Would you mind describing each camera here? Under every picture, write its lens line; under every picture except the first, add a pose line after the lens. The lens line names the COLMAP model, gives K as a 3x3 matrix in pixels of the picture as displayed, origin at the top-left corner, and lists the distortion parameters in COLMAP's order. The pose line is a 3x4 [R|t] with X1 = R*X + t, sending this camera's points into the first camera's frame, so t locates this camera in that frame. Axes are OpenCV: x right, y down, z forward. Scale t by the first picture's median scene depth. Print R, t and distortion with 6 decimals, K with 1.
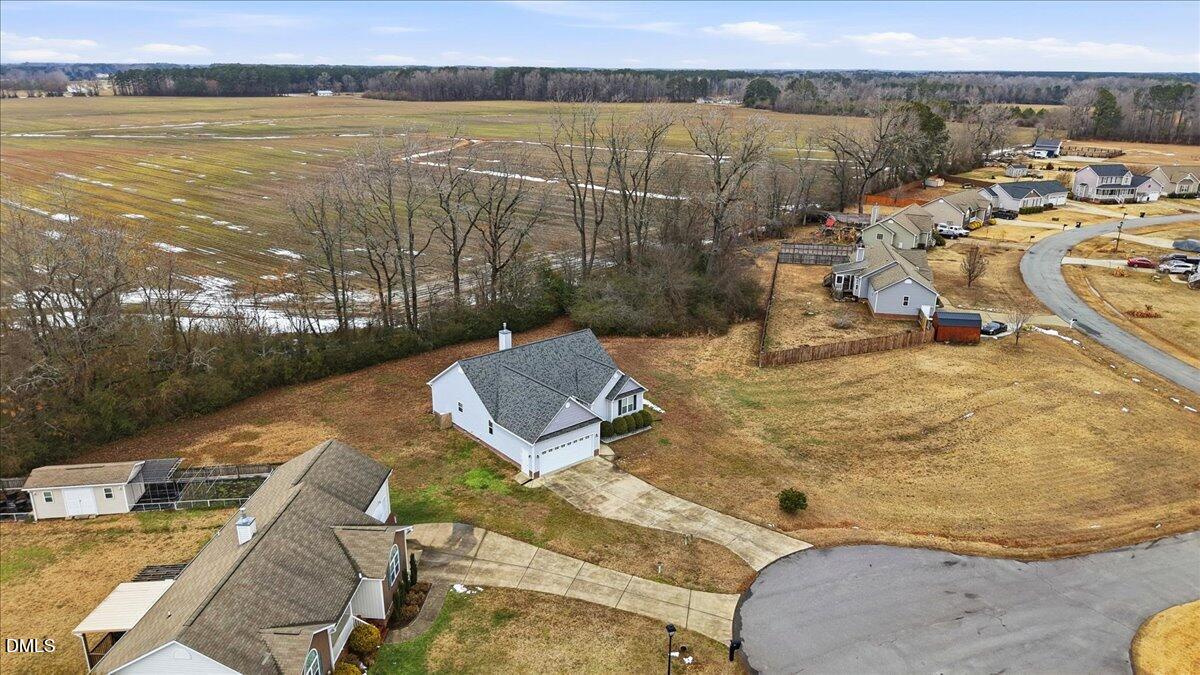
lens RADIAL K [[808.1, 0, 600.0], [0, 808.1, 337.5], [0, 0, 1]] dist [0.000459, -0.001305]
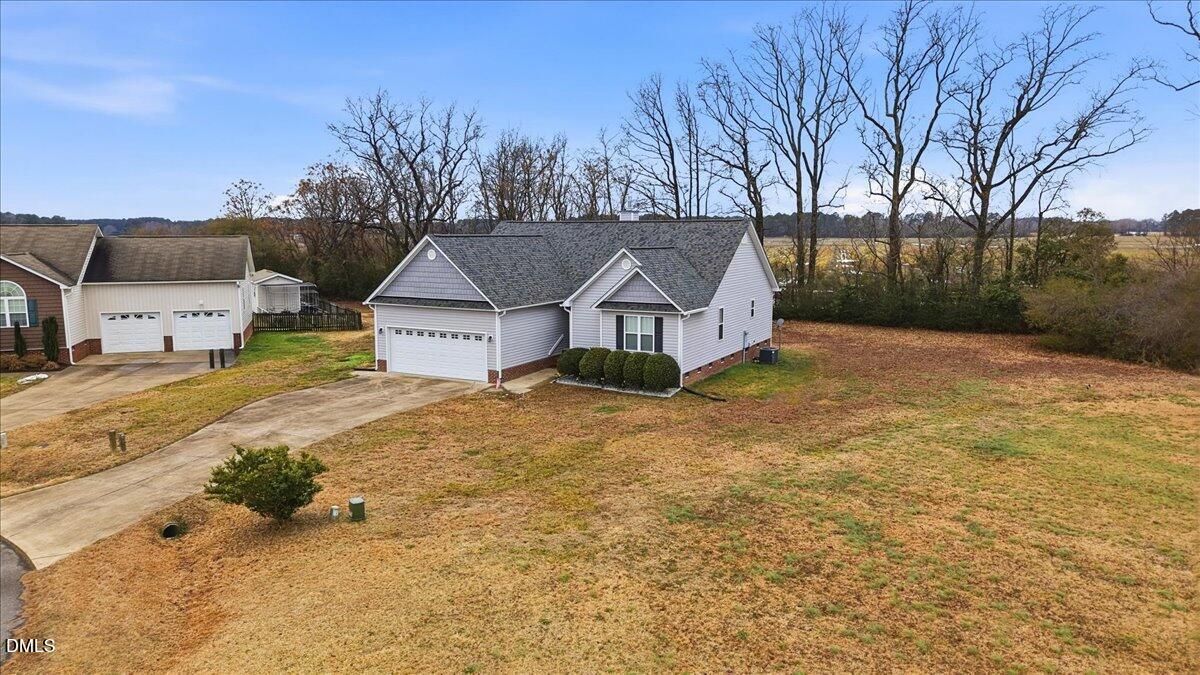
lens RADIAL K [[803.5, 0, 604.3], [0, 803.5, 344.9], [0, 0, 1]] dist [0.049394, -0.077903]
pose [[0.380292, 0.120048, -0.917042, 0.333256], [-0.290605, 0.956831, 0.004744, 0.068427], [0.878024, 0.264693, 0.398762, 0.581974]]
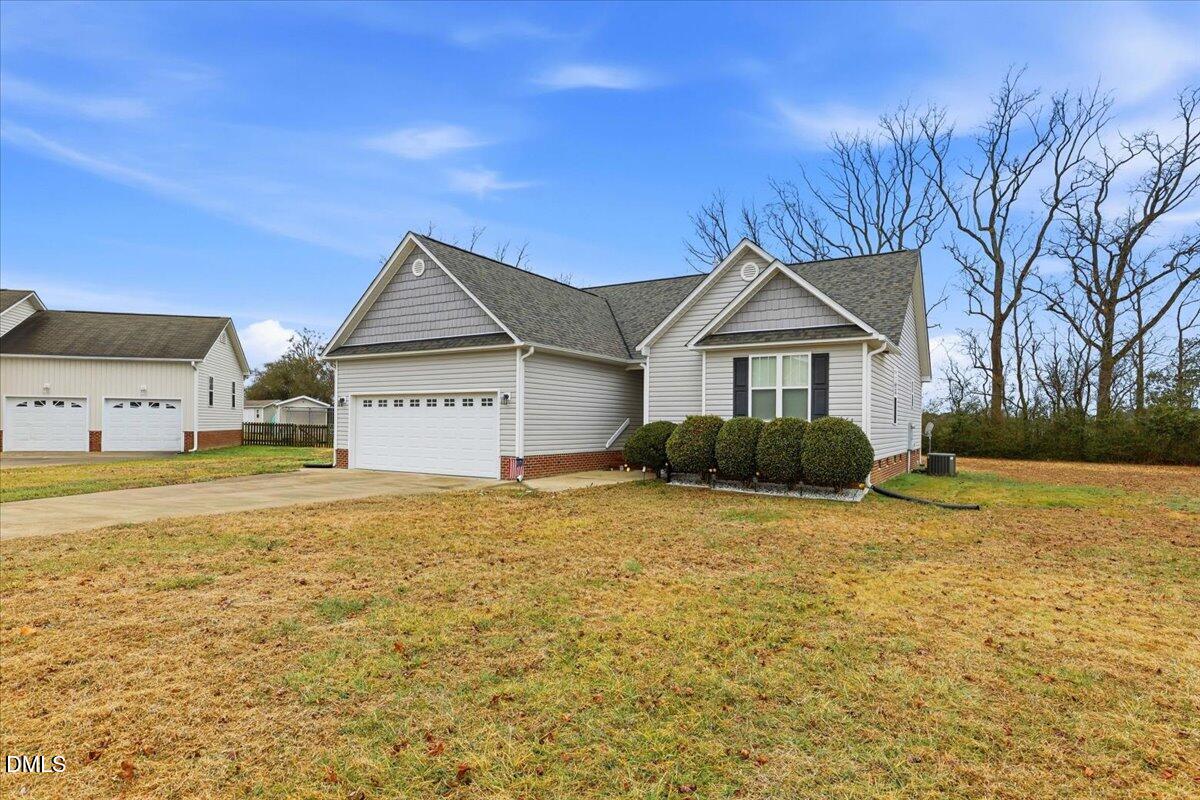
lens RADIAL K [[649.8, 0, 591.9], [0, 649.8, 426.2], [0, 0, 1]] dist [-0.022804, 0.000665]
pose [[0.312369, -0.006333, -0.949940, 0.152169], [-0.306872, 0.945693, -0.107214, 0.098400], [0.899030, 0.325000, 0.293462, 0.650898]]
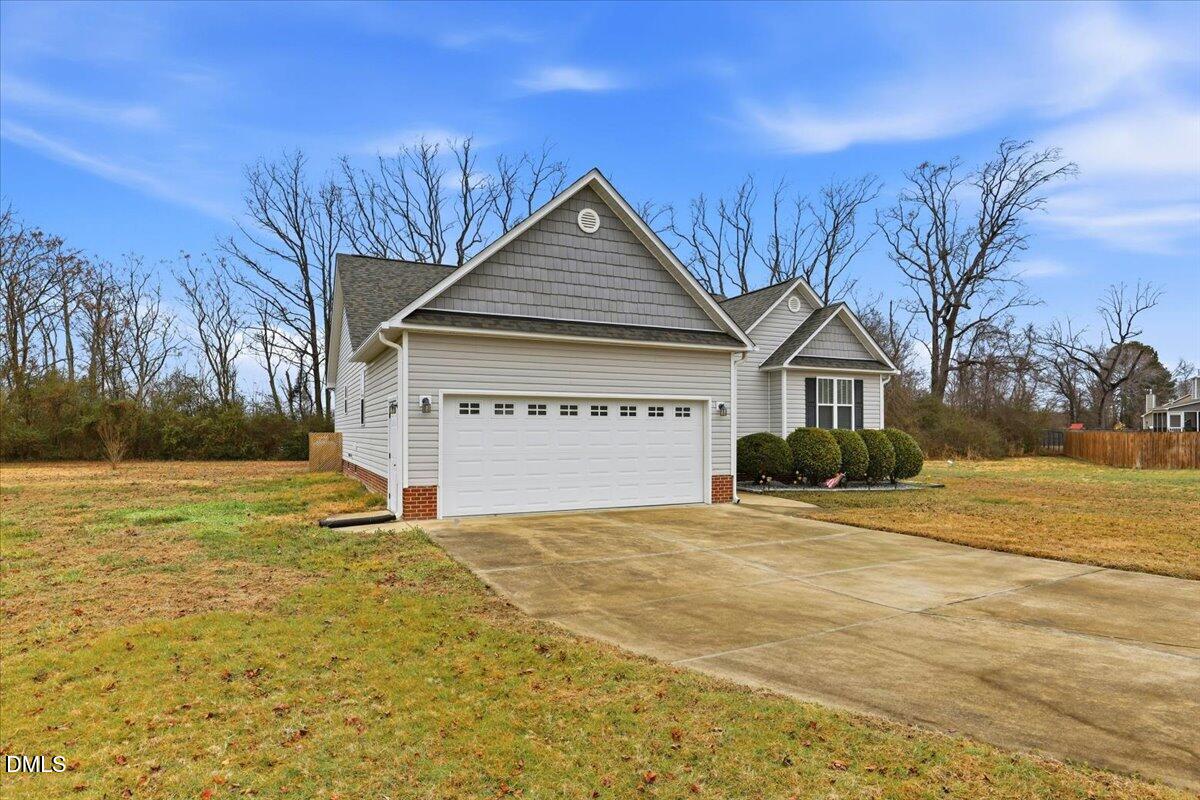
lens RADIAL K [[665.4, 0, 597.3], [0, 665.4, 428.1], [0, 0, 1]] dist [-0.025628, -0.000050]
pose [[0.966915, -0.017193, -0.254520, 0.007393], [-0.066890, 0.945730, -0.317996, 0.131296], [0.246174, 0.324499, 0.913290, 0.544432]]
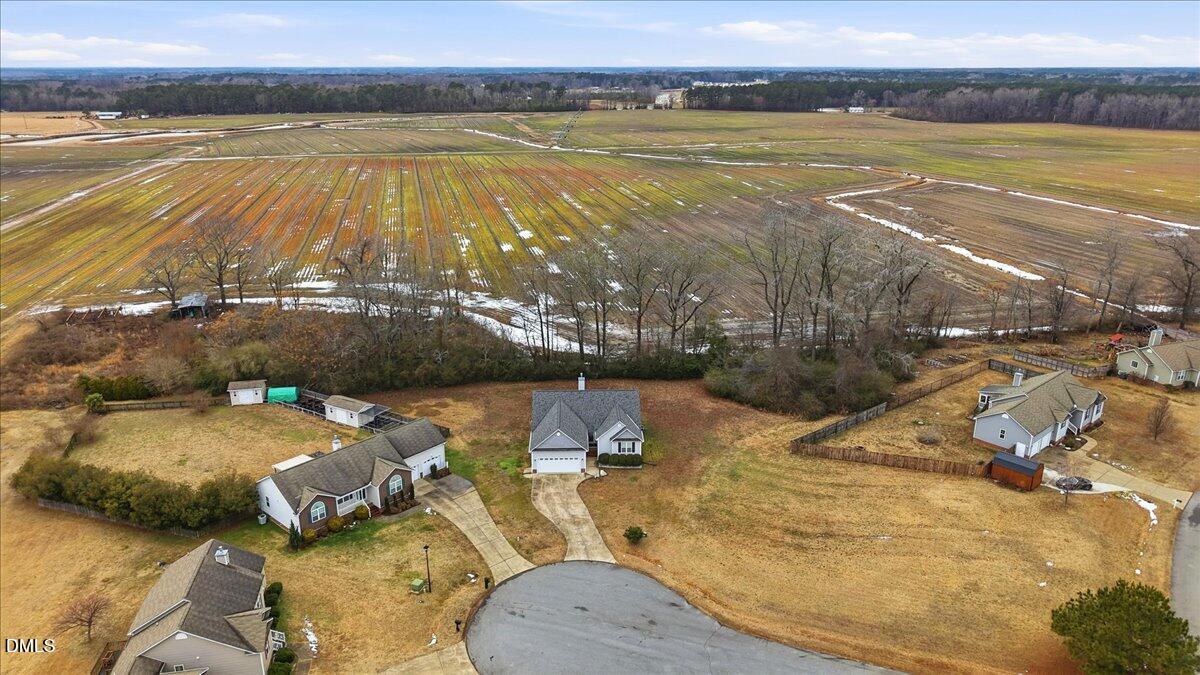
lens RADIAL K [[803.5, 0, 604.3], [0, 803.5, 344.9], [0, 0, 1]] dist [0.049394, -0.077903]
pose [[0.785707, 0.197141, -0.586344, 0.596972], [-0.191235, 0.978837, 0.072849, -0.142879], [0.588297, 0.054892, 0.806780, -0.150378]]
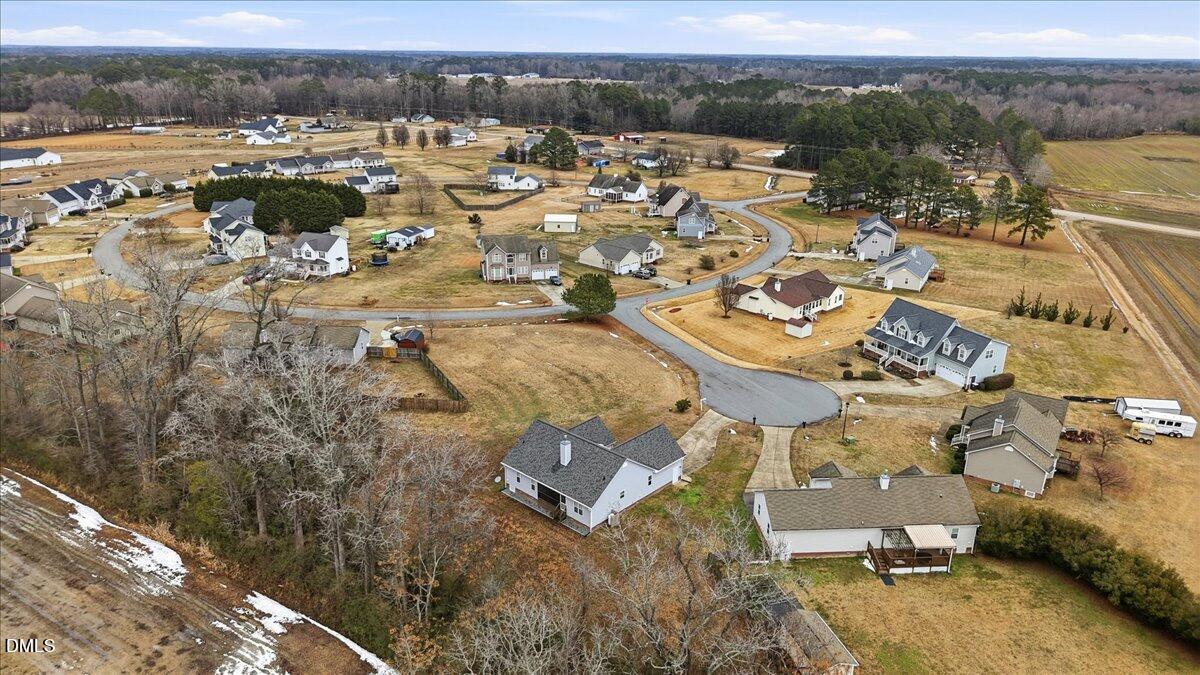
lens RADIAL K [[803.5, 0, 604.3], [0, 803.5, 344.9], [0, 0, 1]] dist [0.049394, -0.077903]
pose [[-0.133442, -0.344129, 0.929391, -0.915695], [0.292046, 0.882482, 0.368692, -0.430938], [-0.947049, 0.320624, -0.017258, 0.702015]]
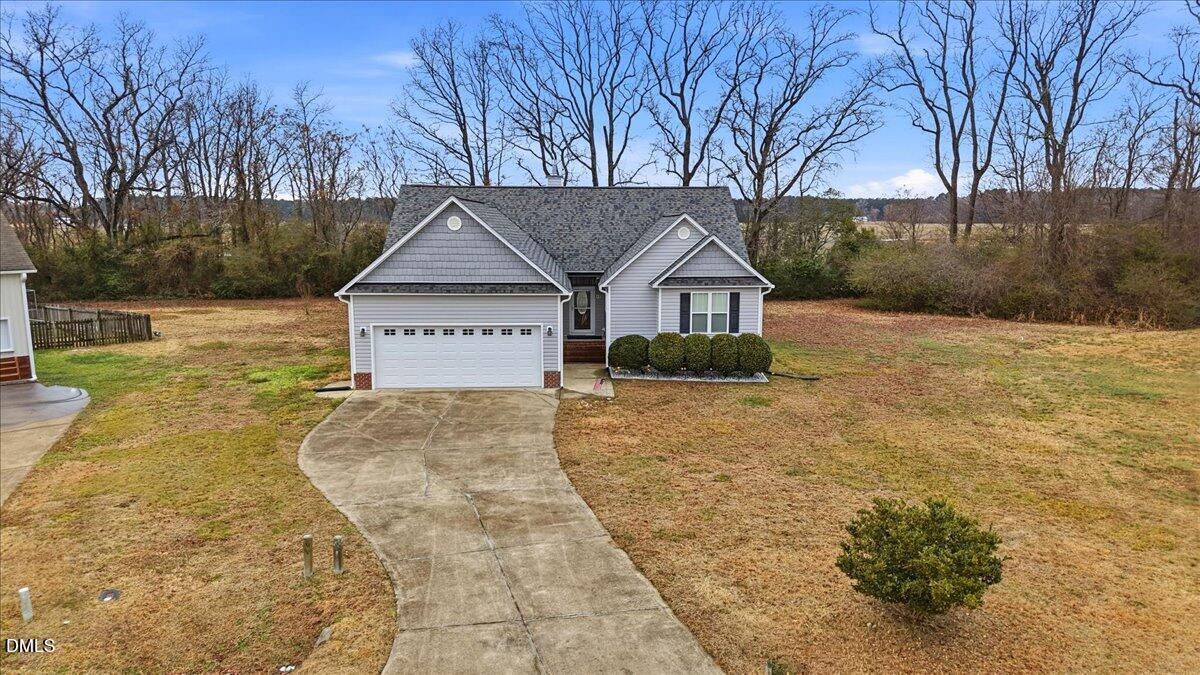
lens RADIAL K [[803.5, 0, 604.3], [0, 803.5, 344.9], [0, 0, 1]] dist [0.049394, -0.077903]
pose [[0.793012, 0.085579, -0.603166, 0.173456], [-0.186997, 0.976482, -0.107309, 0.111584], [0.579797, 0.197888, 0.790364, 0.476173]]
